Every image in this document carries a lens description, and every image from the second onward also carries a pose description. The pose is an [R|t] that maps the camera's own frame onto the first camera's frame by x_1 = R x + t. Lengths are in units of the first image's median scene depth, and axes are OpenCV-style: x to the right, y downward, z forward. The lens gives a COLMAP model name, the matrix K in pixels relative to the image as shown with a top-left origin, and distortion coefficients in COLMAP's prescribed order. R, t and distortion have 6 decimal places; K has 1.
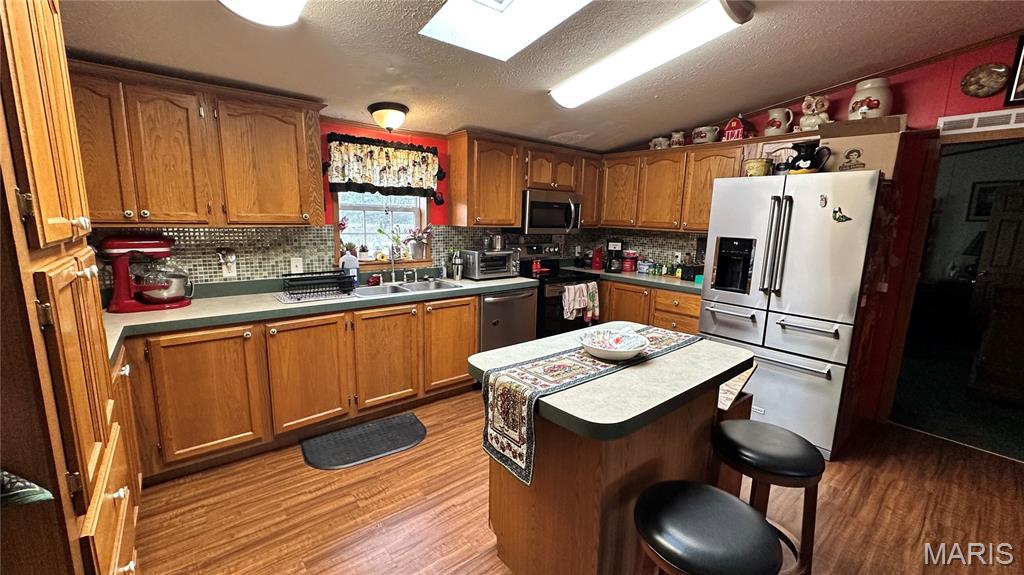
lens RADIAL K [[407.4, 0, 511.7], [0, 407.4, 286.0], [0, 0, 1]] dist [0.002299, 0.000121]
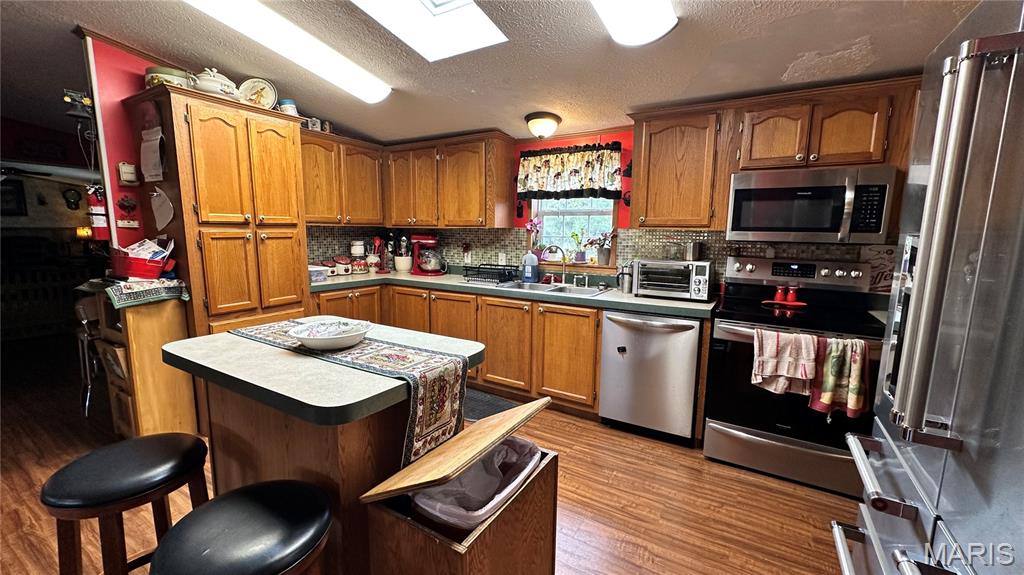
lens RADIAL K [[407.4, 0, 514.3], [0, 407.4, 288.7], [0, 0, 1]] dist [0.002299, 0.000121]
pose [[0.336635, 0.117613, -0.934261, 0.665850], [-0.162858, 0.984489, 0.065255, -0.046504], [0.927445, 0.130185, 0.350567, 0.560540]]
